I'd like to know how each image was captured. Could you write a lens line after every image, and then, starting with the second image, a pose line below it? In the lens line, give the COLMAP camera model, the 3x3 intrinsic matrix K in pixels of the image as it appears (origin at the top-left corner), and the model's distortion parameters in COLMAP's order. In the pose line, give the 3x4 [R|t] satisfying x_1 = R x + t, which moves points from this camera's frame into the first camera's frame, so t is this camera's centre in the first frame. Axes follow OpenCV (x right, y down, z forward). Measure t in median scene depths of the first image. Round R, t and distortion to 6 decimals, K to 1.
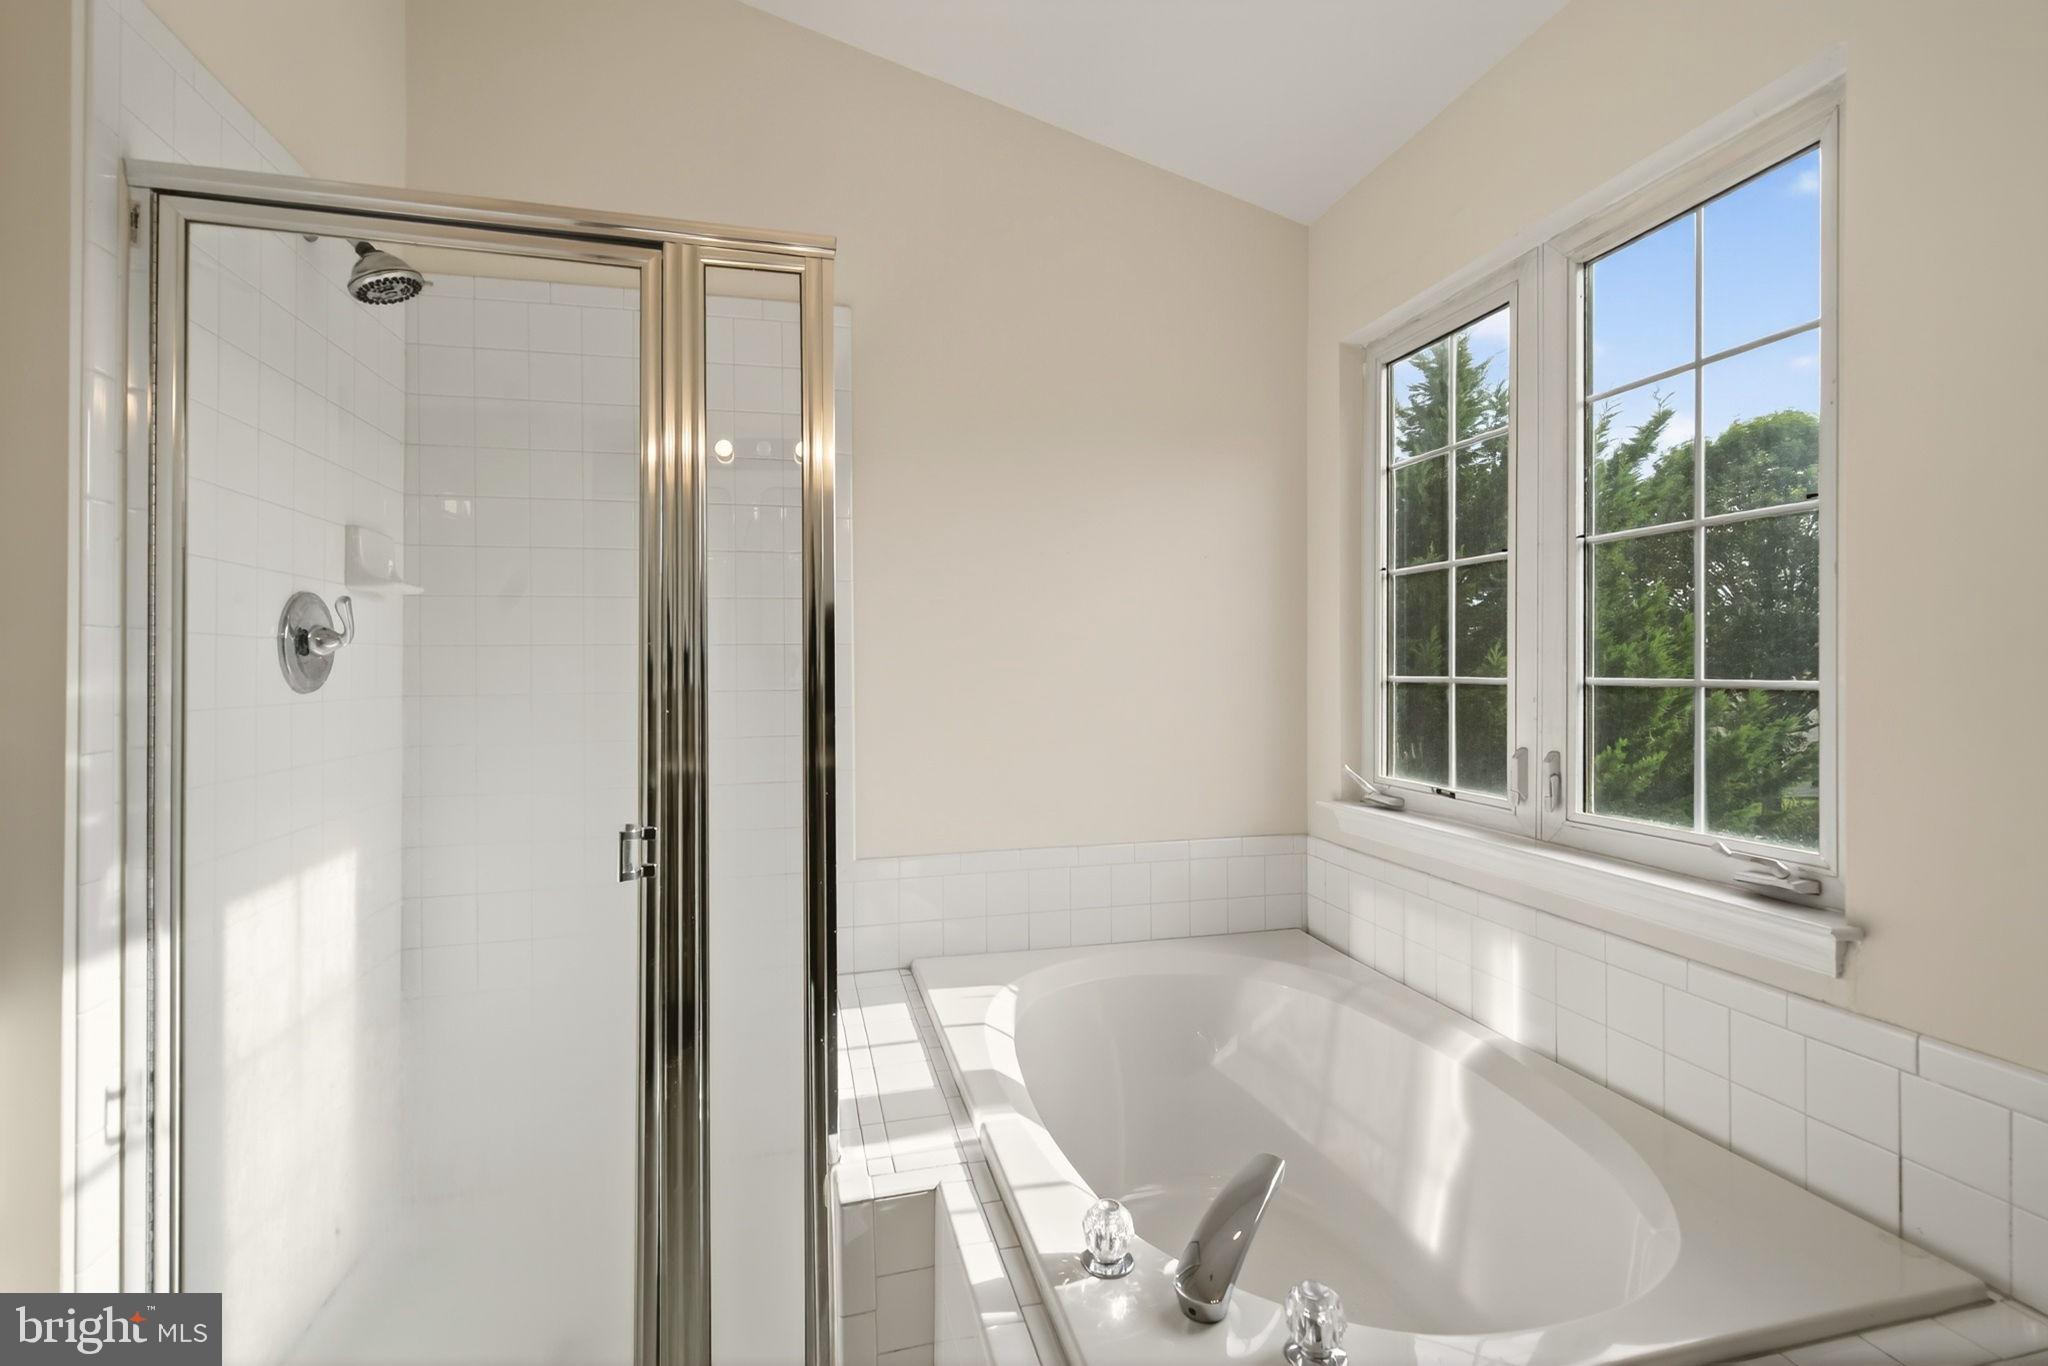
lens RADIAL K [[940.2, 0, 1020.5], [0, 940.2, 658.7], [0, 0, 1]] dist [0.000812, -0.000244]
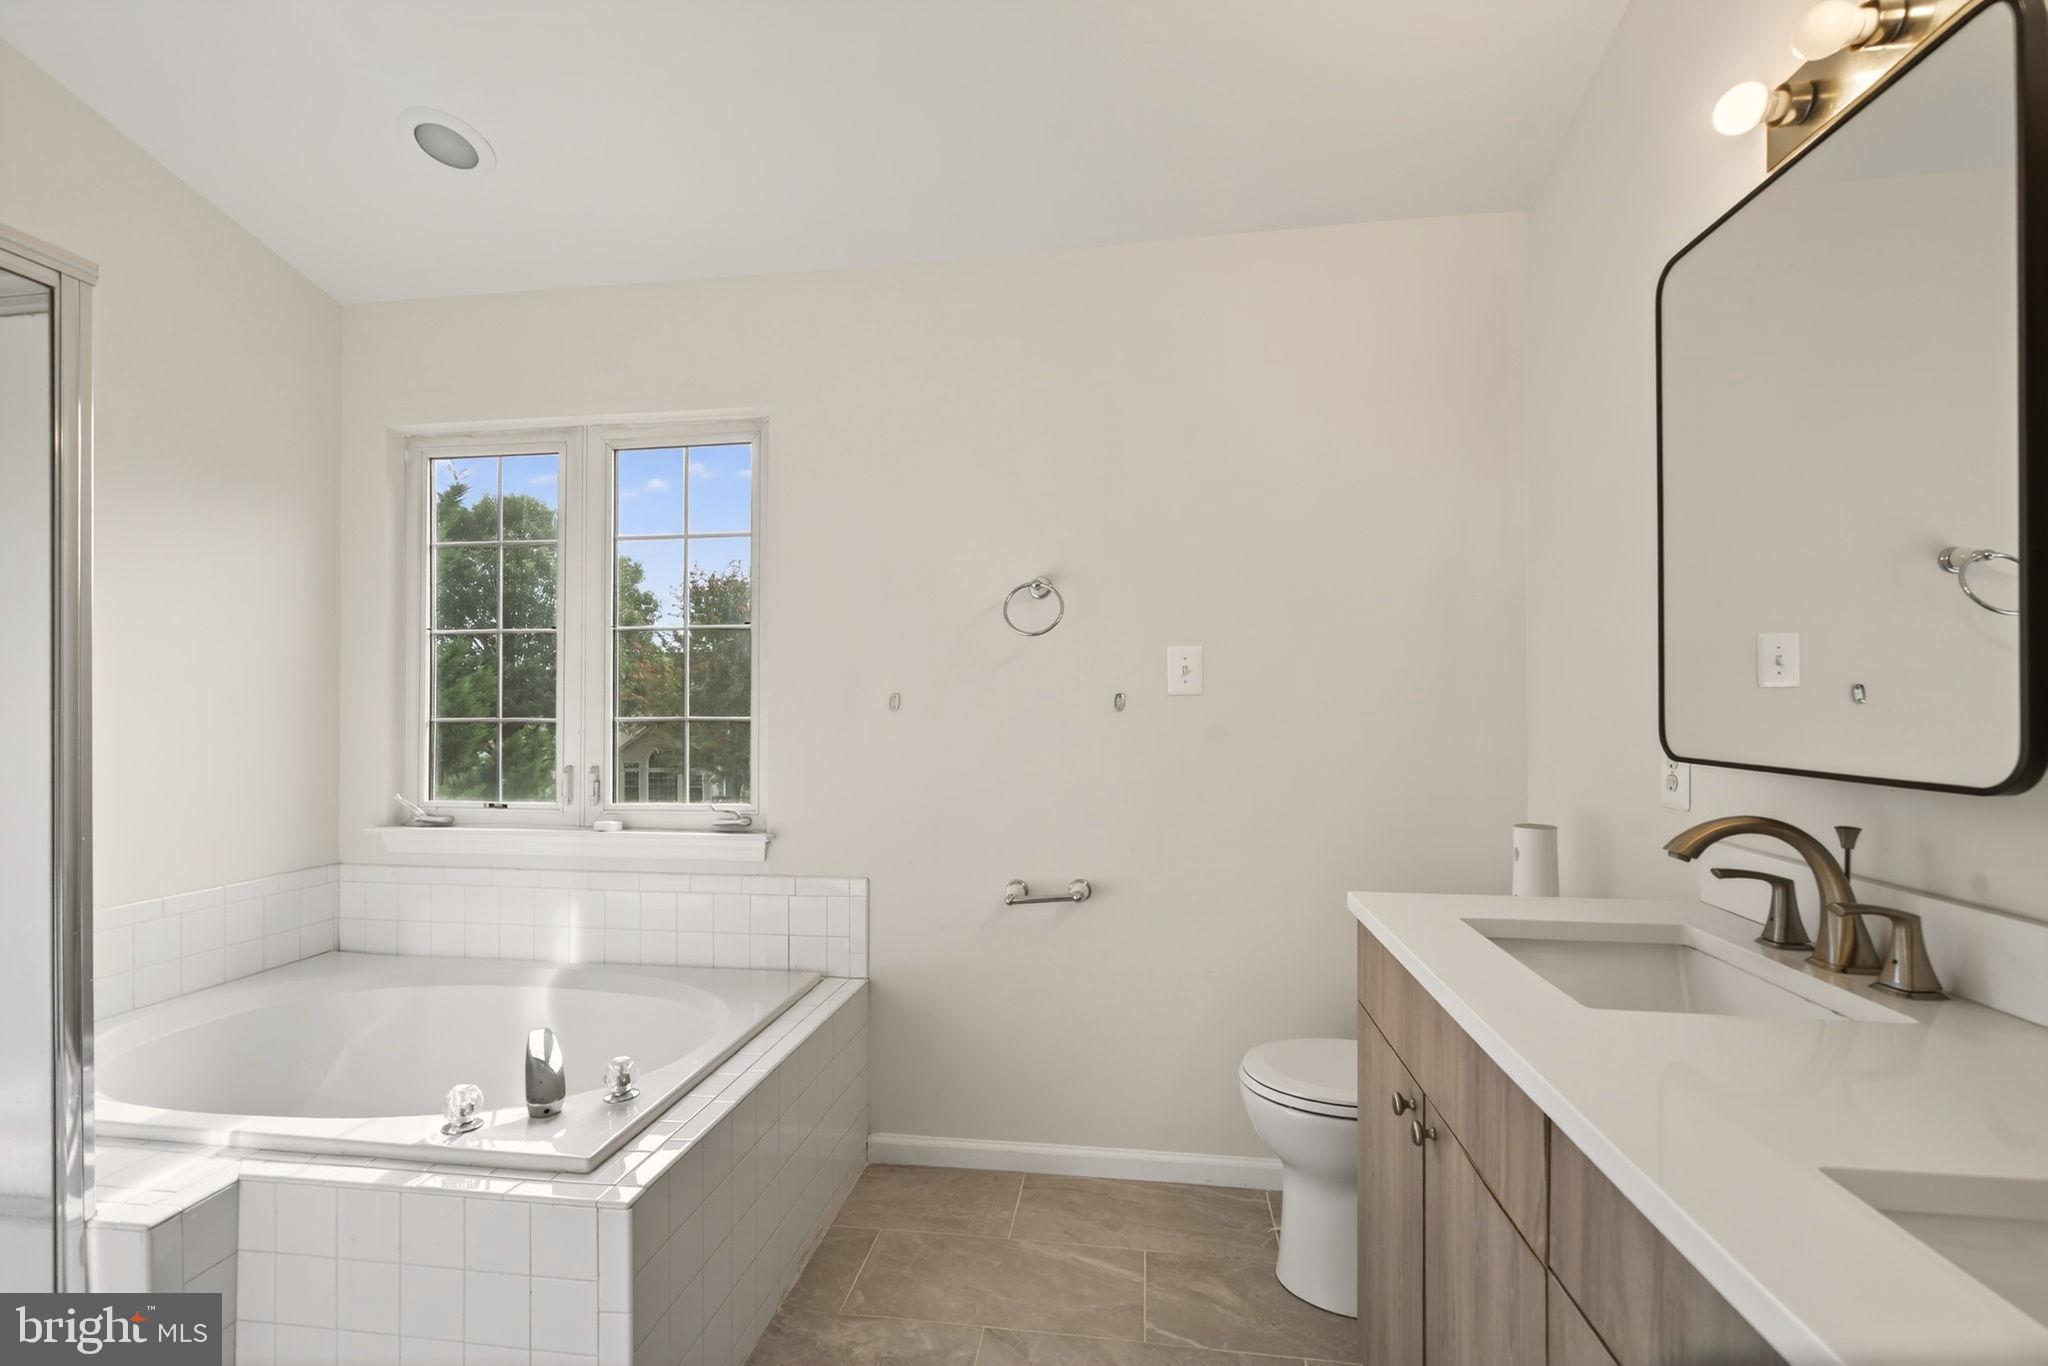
lens RADIAL K [[925.1, 0, 1022.6], [0, 925.1, 699.4], [0, 0, 1]] dist [0.001880, 0.000068]
pose [[0.370484, 0.012396, 0.928756, -0.540450], [-0.006476, 0.999921, -0.010762, 0.003694], [-0.928816, -0.002027, 0.370535, -0.181299]]
